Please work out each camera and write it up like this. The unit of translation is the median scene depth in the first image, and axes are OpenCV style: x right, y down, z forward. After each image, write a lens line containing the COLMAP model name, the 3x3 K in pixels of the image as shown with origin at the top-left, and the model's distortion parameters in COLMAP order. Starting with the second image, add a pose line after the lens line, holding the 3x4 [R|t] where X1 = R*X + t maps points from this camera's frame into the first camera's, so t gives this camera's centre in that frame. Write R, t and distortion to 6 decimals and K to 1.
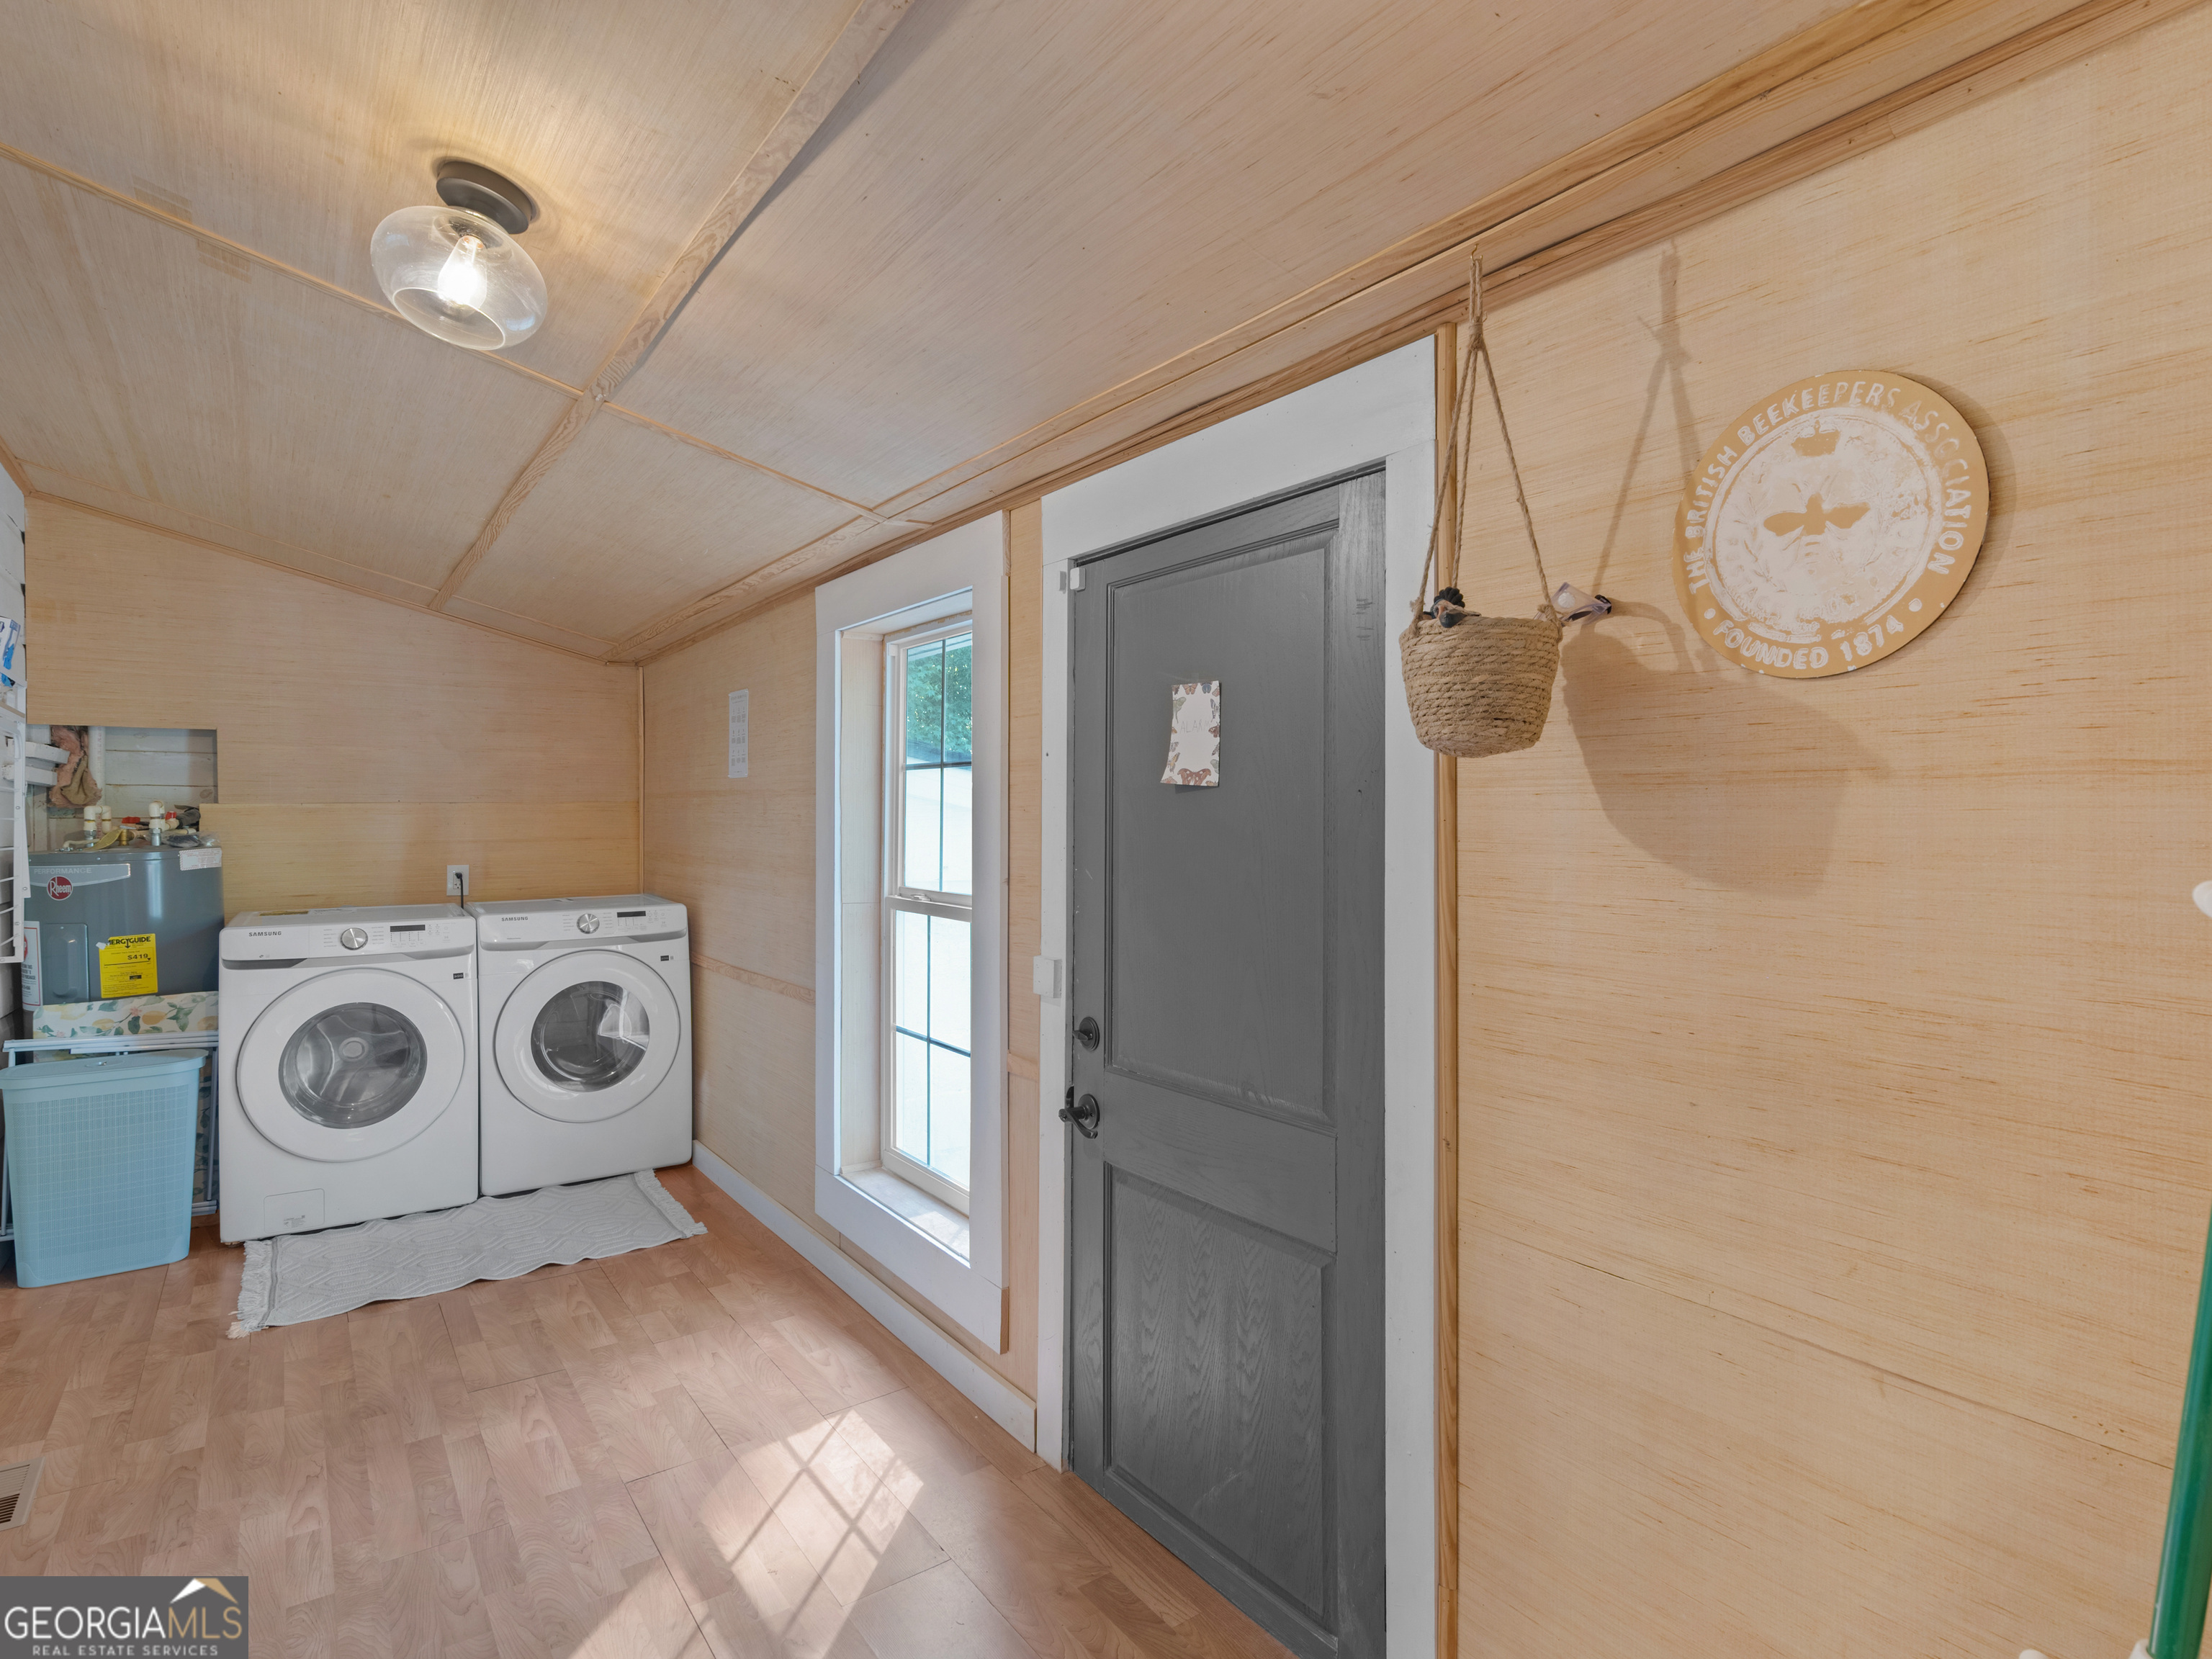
lens RADIAL K [[1138.1, 0, 1106.9], [0, 1138.1, 823.0], [0, 0, 1]] dist [-0.000306, 0.001865]
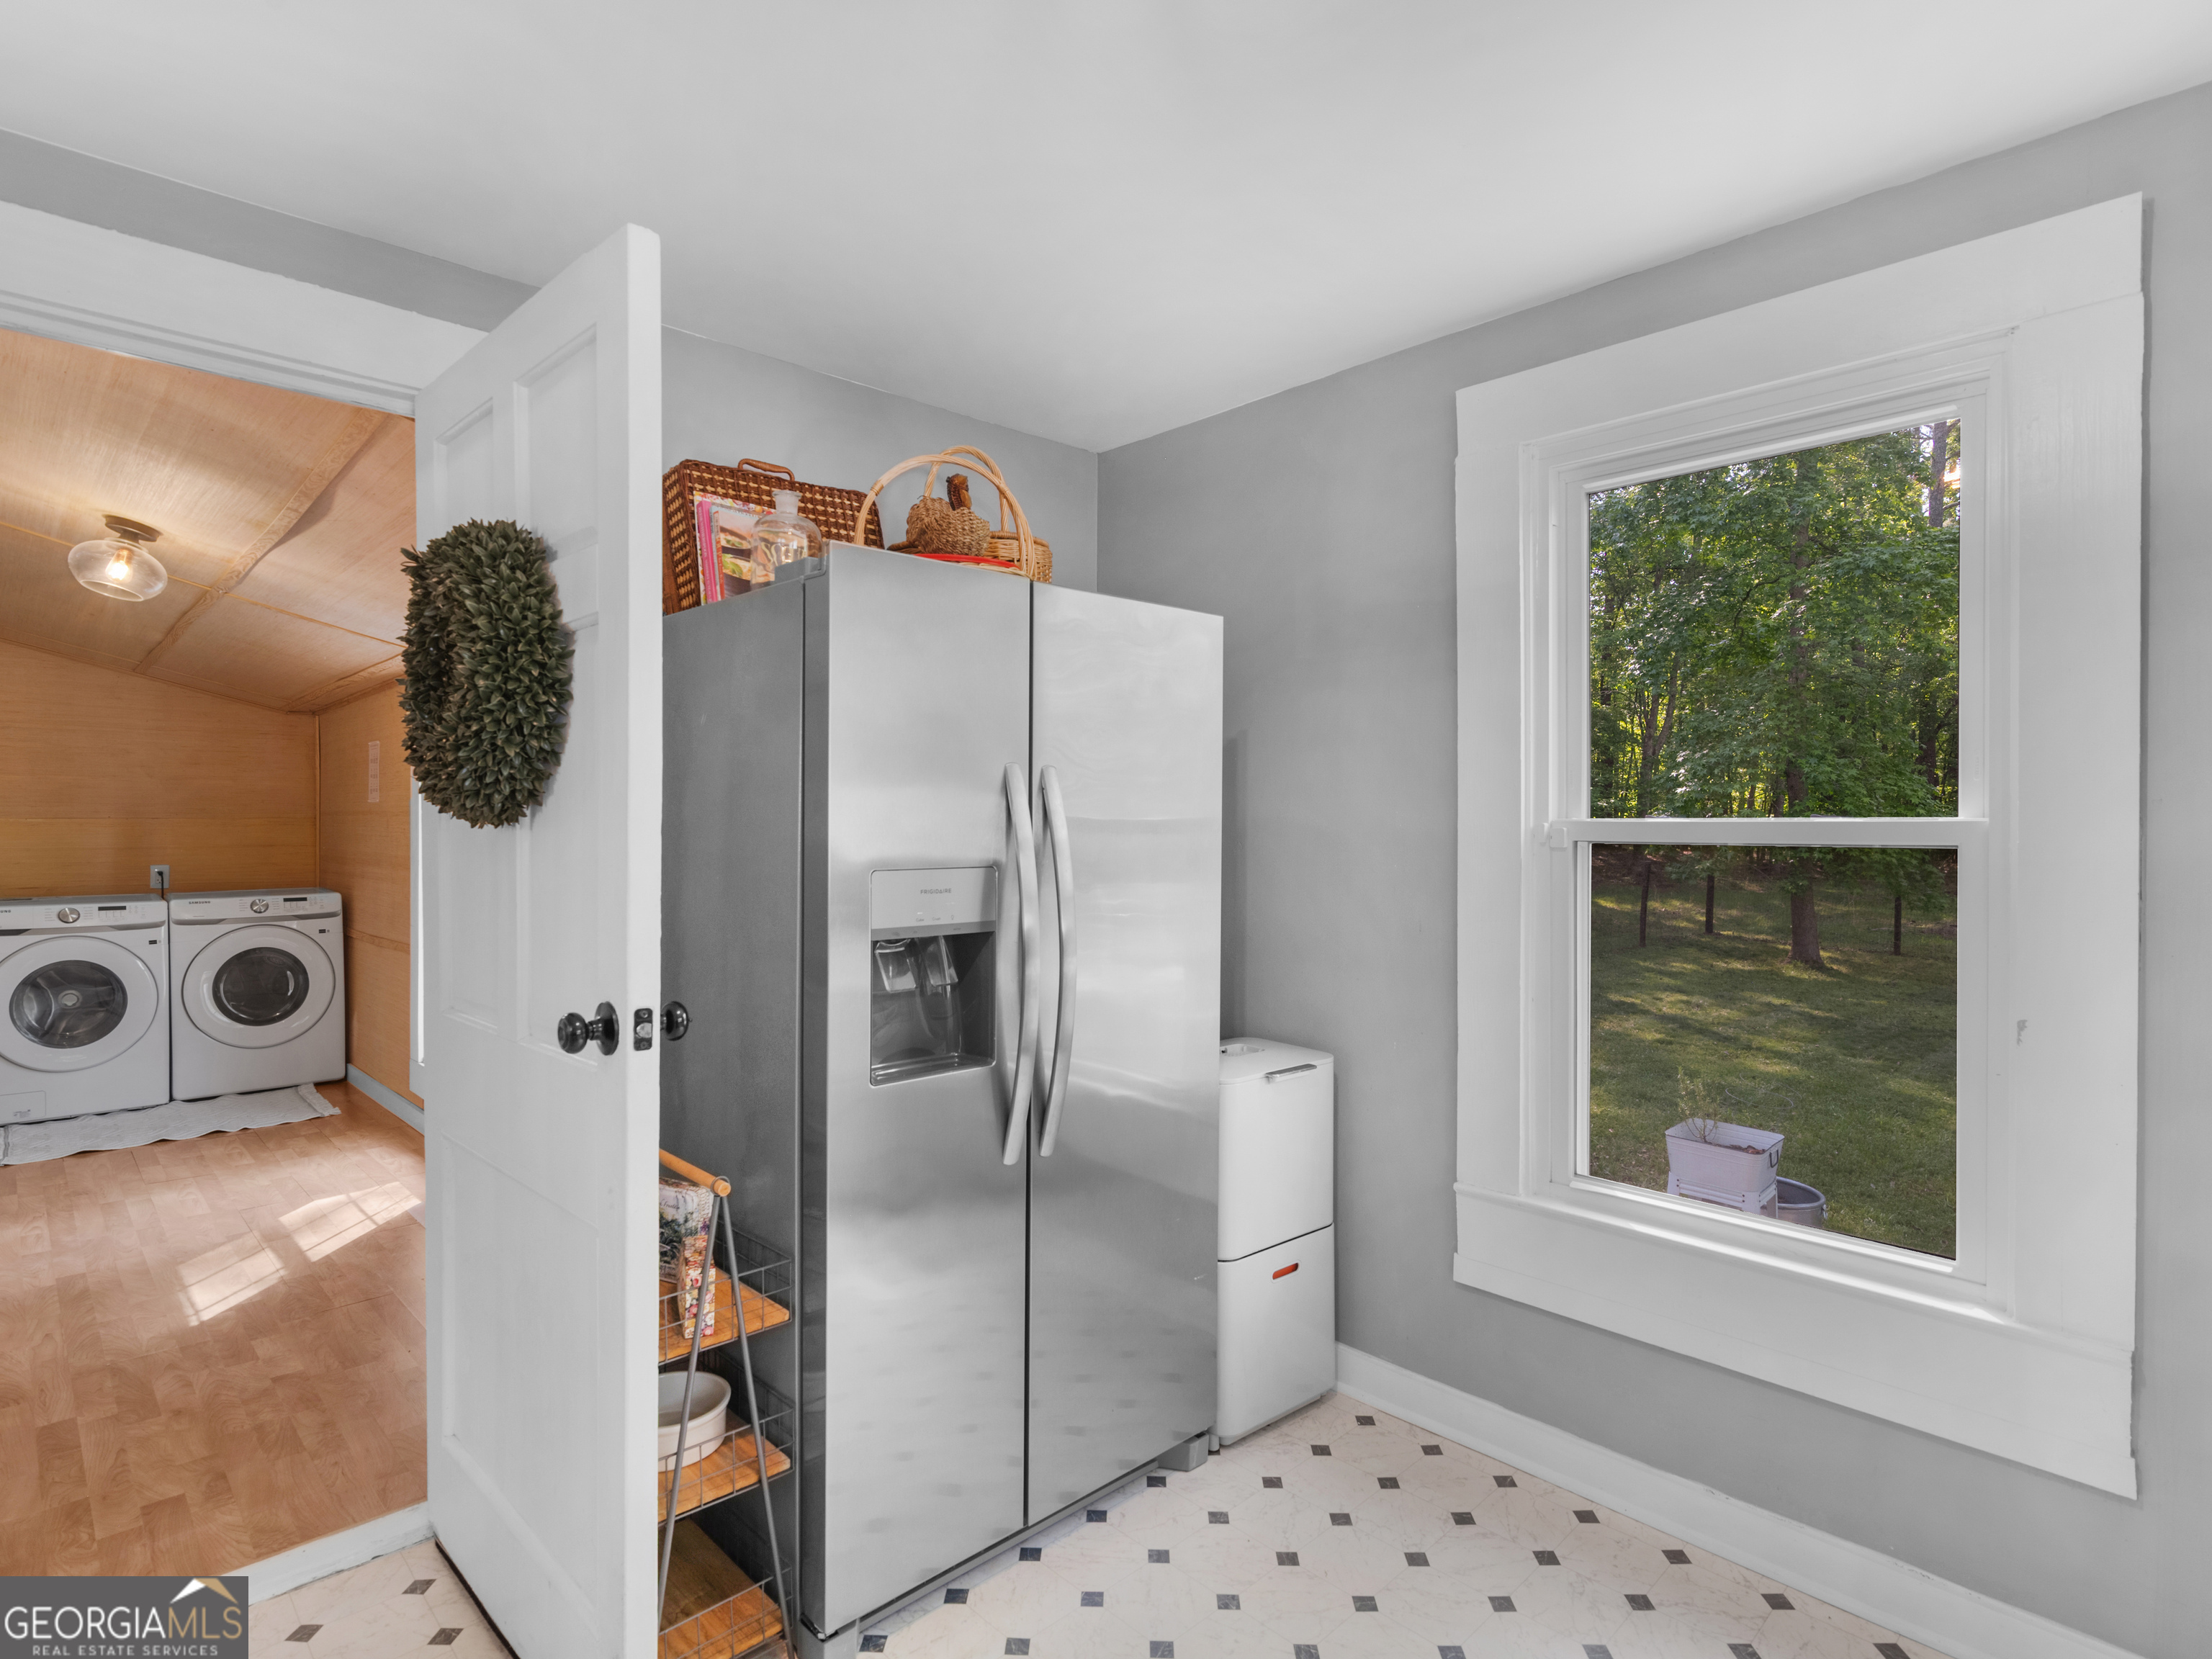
lens RADIAL K [[1138.1, 0, 1112.9], [0, 1138.1, 838.2], [0, 0, 1]] dist [-0.000306, 0.001865]
pose [[0.988761, 0.001727, 0.149496, 0.384136], [-0.002463, 0.999986, 0.004743, -0.004109], [-0.149486, -0.005058, 0.988751, -0.556872]]
